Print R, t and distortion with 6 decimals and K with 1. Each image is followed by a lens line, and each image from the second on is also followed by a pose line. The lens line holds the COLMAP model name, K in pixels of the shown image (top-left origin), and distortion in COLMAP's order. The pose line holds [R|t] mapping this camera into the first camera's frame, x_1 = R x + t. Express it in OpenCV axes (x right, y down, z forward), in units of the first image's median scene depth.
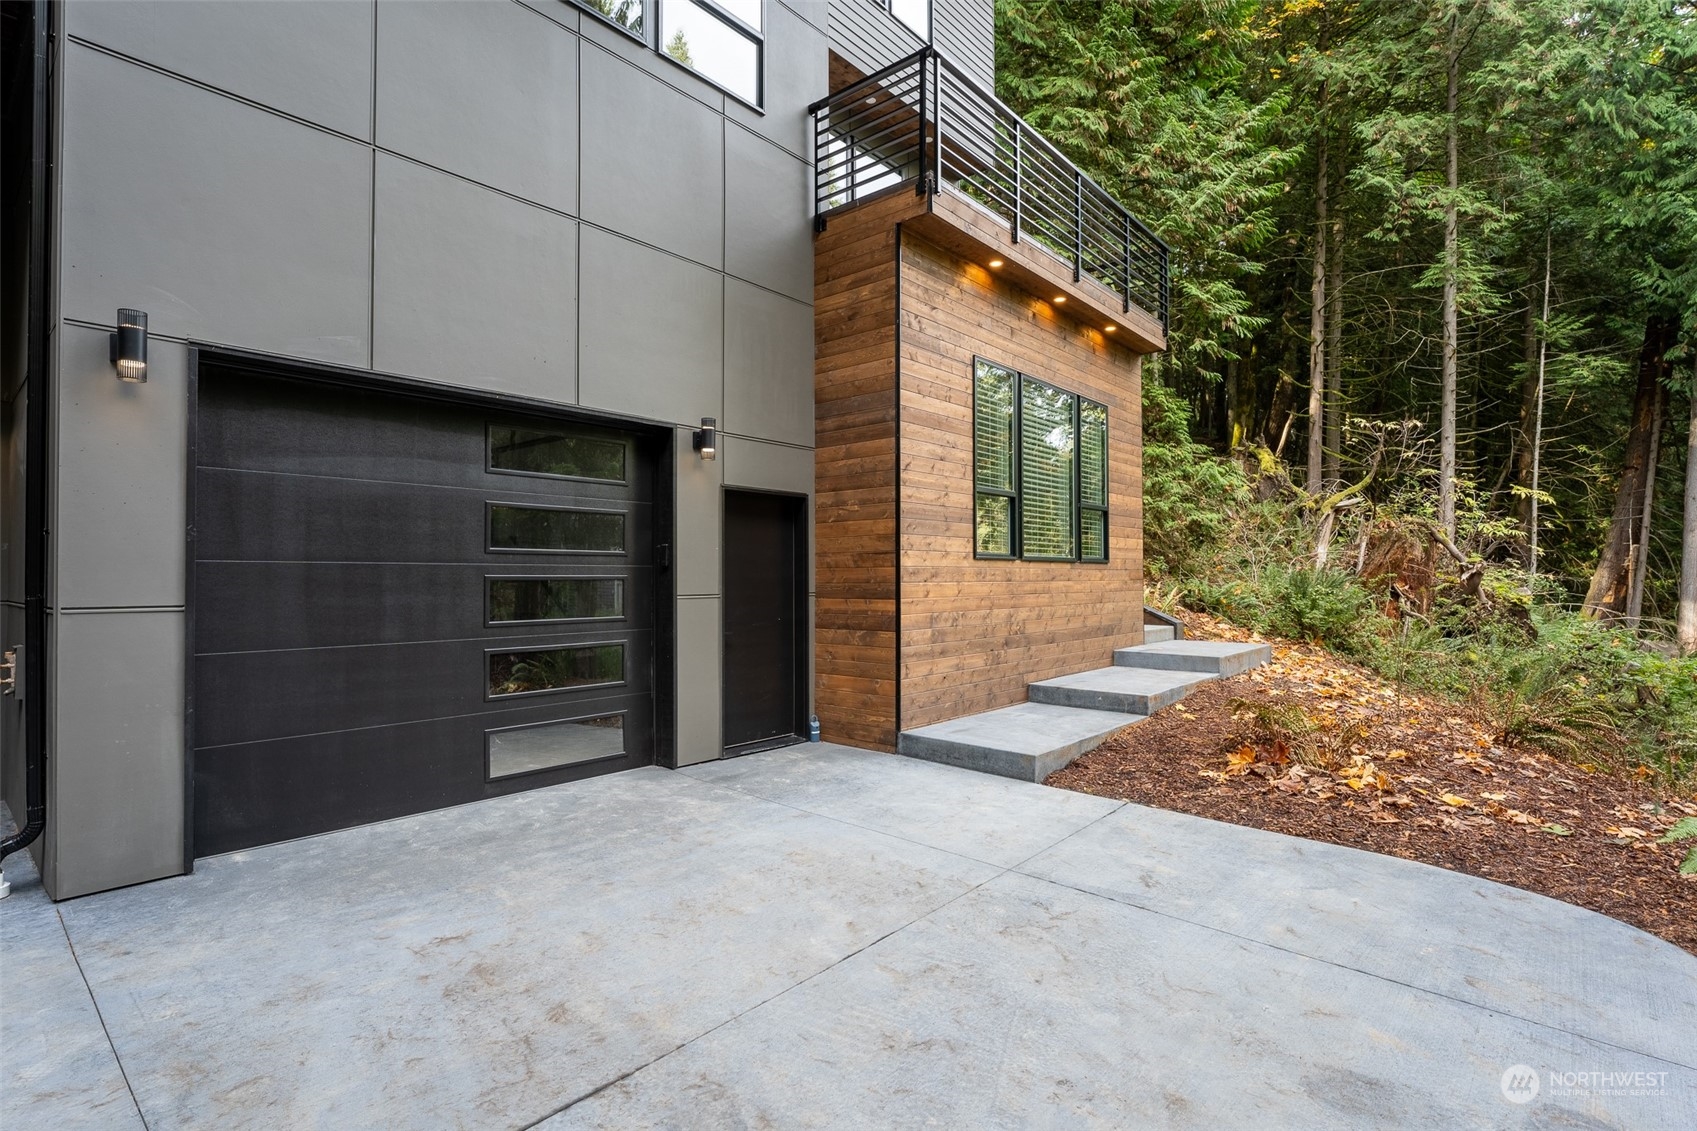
lens RADIAL K [[820.1, 0, 848.5], [0, 820.1, 565.5], [0, 0, 1]] dist [0.000292, 0.000020]
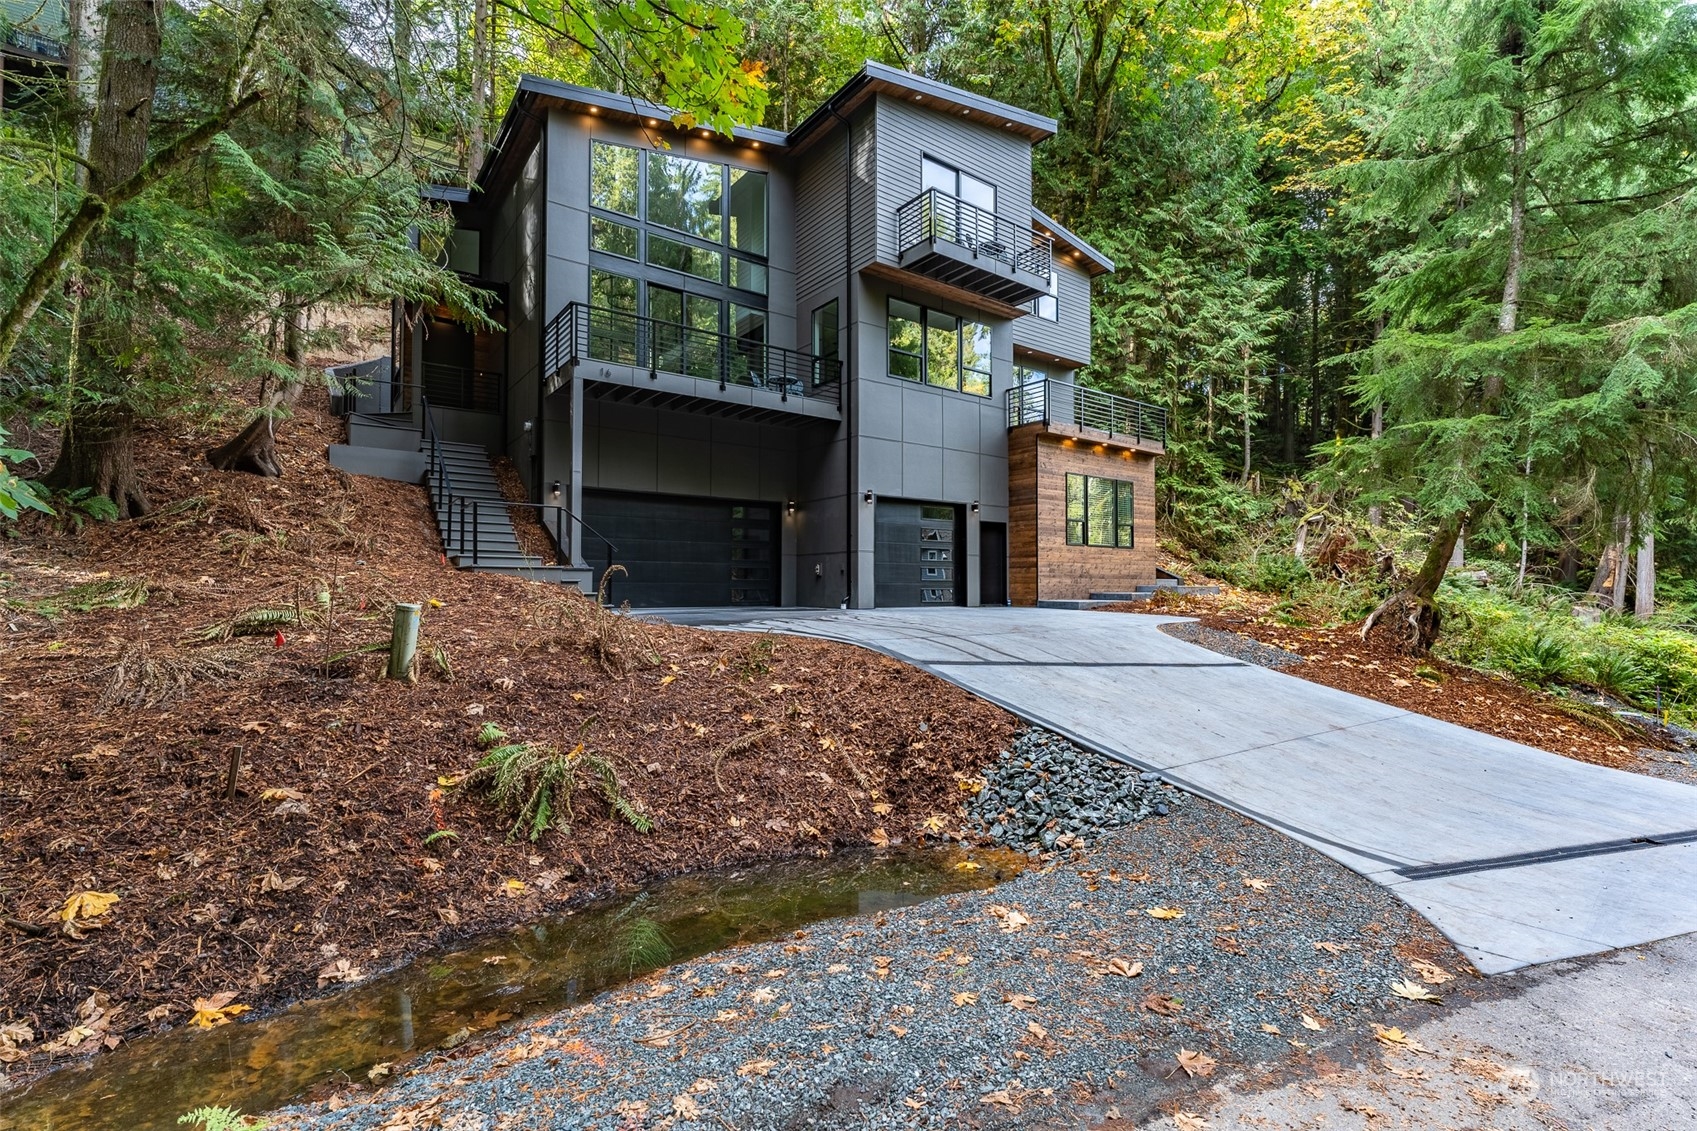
lens RADIAL K [[773.0, 0, 848.5], [0, 773.0, 565.5], [0, 0, 1]] dist [-0.001962, -0.000309]
pose [[0.975084, -0.004608, -0.221788, 0.011944], [0.001089, 0.999872, -0.015986, 0.104156], [0.221834, 0.015346, 0.974964, -1.729739]]
